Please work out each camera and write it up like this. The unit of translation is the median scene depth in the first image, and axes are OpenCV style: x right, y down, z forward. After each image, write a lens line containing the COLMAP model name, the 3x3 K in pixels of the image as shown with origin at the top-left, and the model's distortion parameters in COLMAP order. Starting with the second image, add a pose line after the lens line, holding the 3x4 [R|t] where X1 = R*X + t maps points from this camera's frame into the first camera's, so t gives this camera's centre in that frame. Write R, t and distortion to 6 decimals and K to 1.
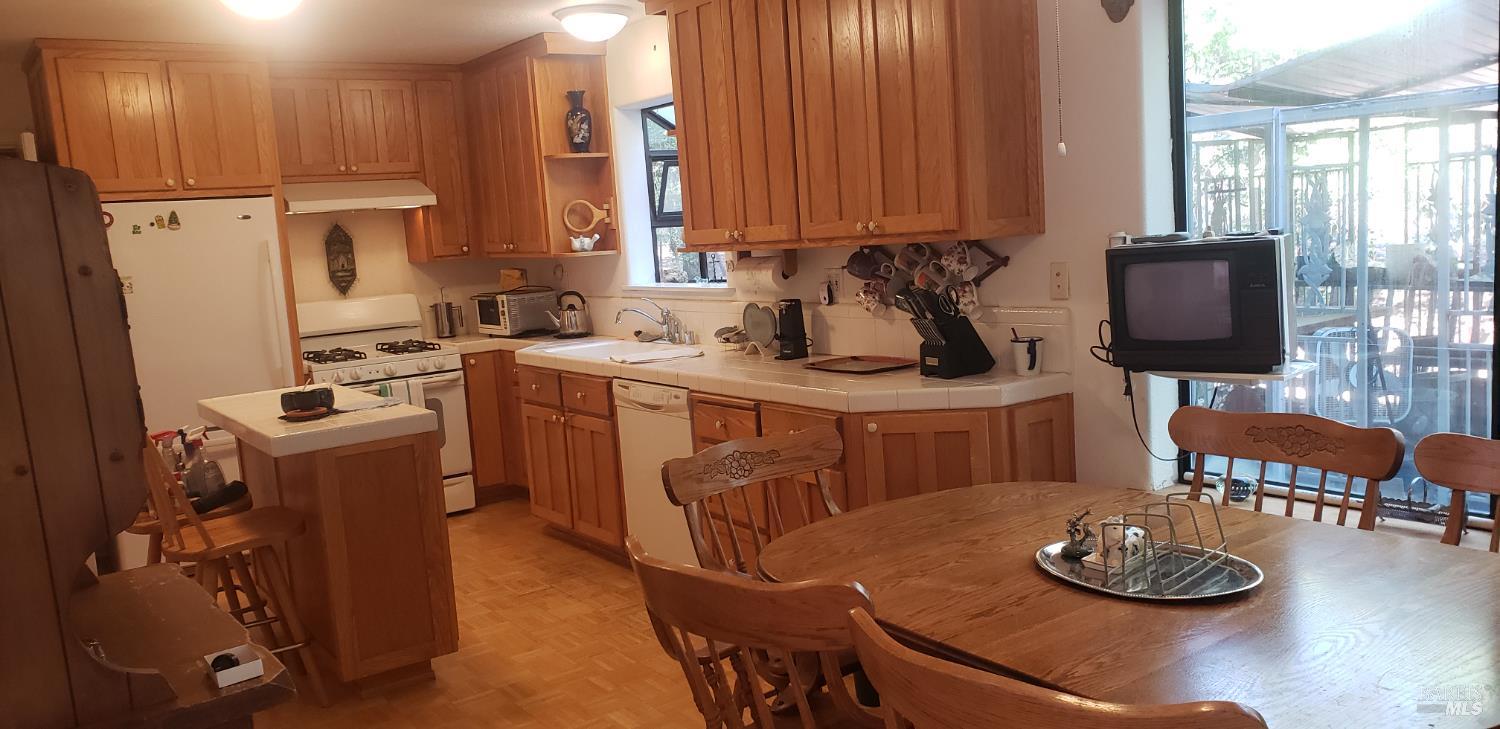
lens RADIAL K [[1130.4, 0, 753.8], [0, 1130.4, 389.8], [0, 0, 1]] dist [0.172223, -0.379945]
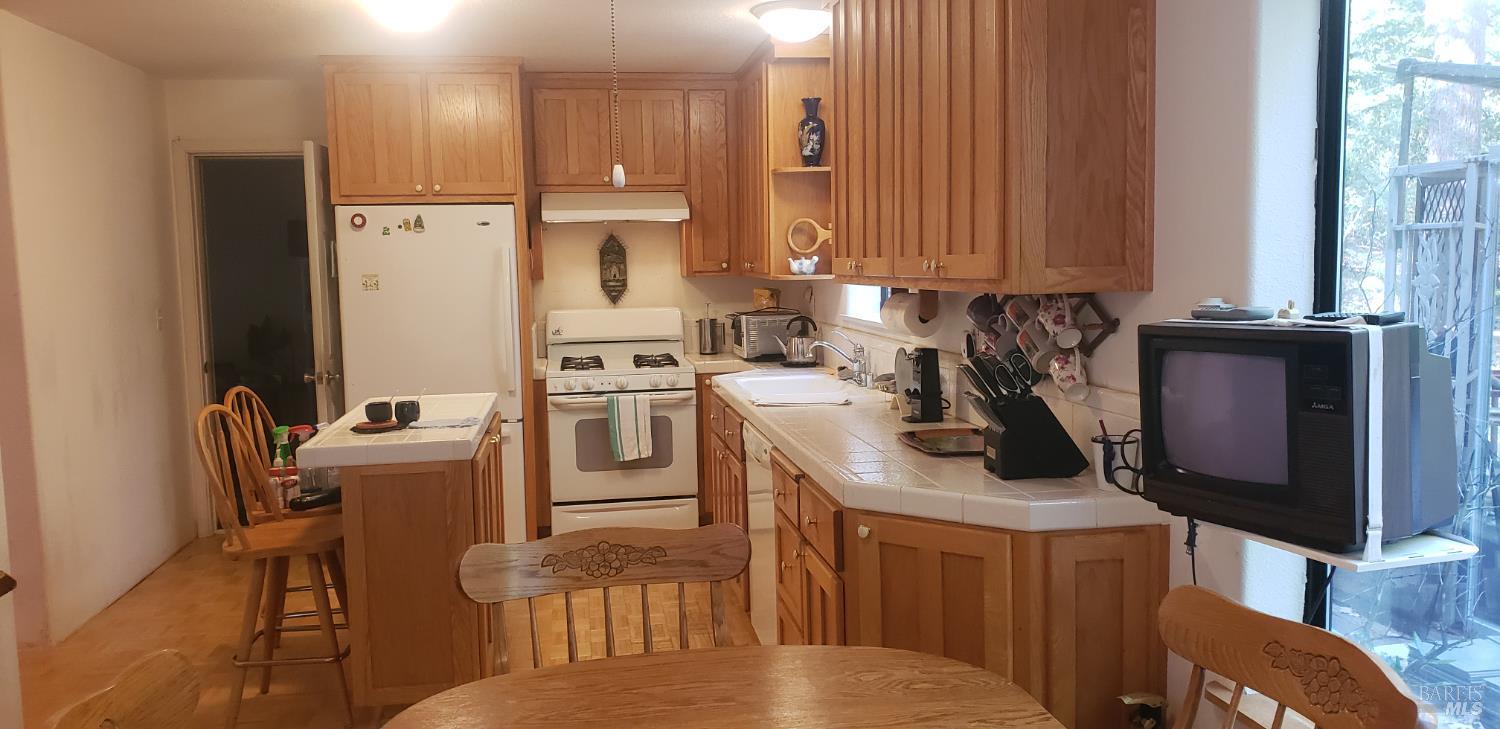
lens RADIAL K [[1130.4, 0, 753.8], [0, 1130.4, 389.8], [0, 0, 1]] dist [0.172223, -0.379945]
pose [[0.898896, 0.100296, -0.426528, 0.213803], [-0.104328, 0.994445, 0.013971, -0.038716], [0.425560, 0.031941, 0.904367, 0.167577]]
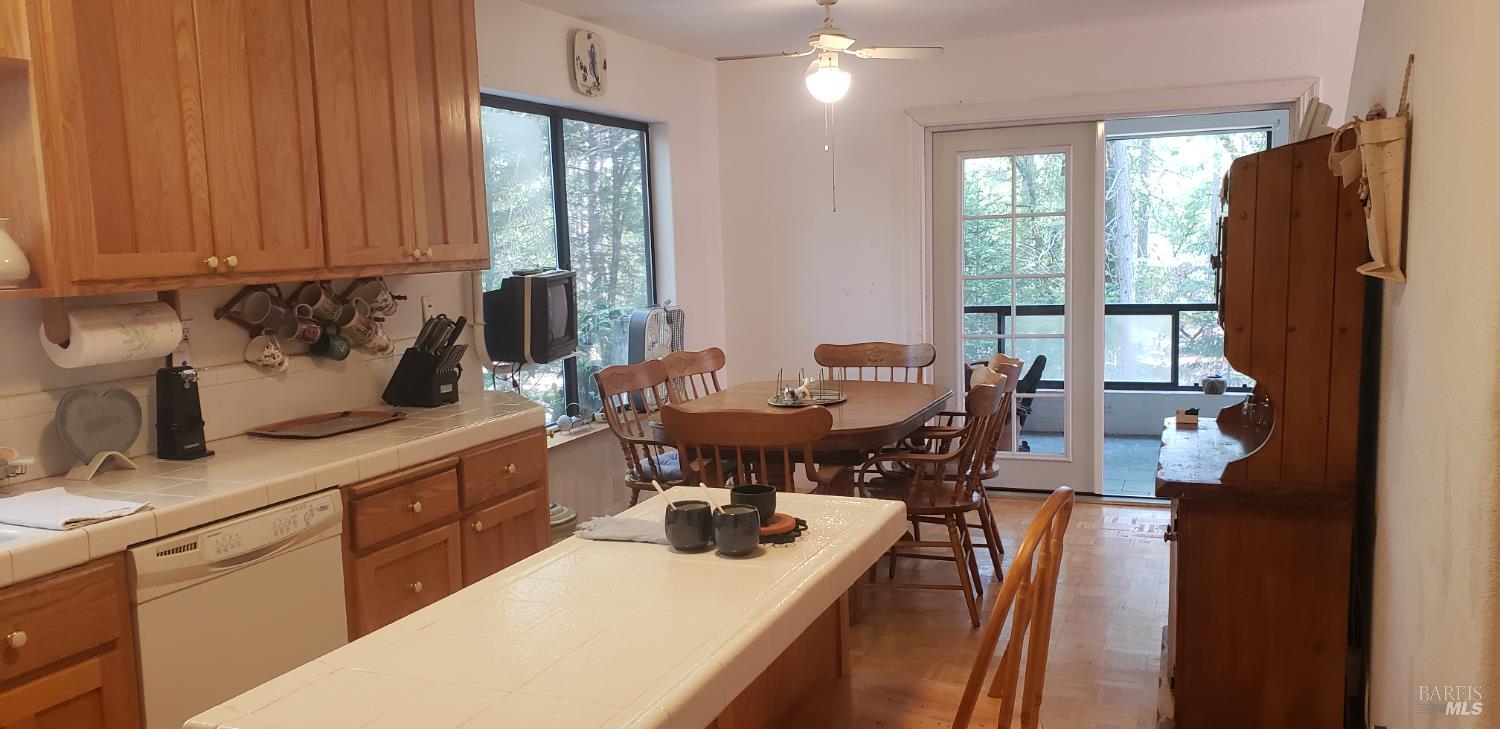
lens RADIAL K [[1130.4, 0, 753.8], [0, 1130.4, 389.8], [0, 0, 1]] dist [0.172223, -0.379945]
pose [[-0.528343, -0.026462, 0.848619, -0.554547], [0.179384, 0.973471, 0.142038, -0.079766], [-0.829865, 0.227273, -0.509579, 0.840887]]
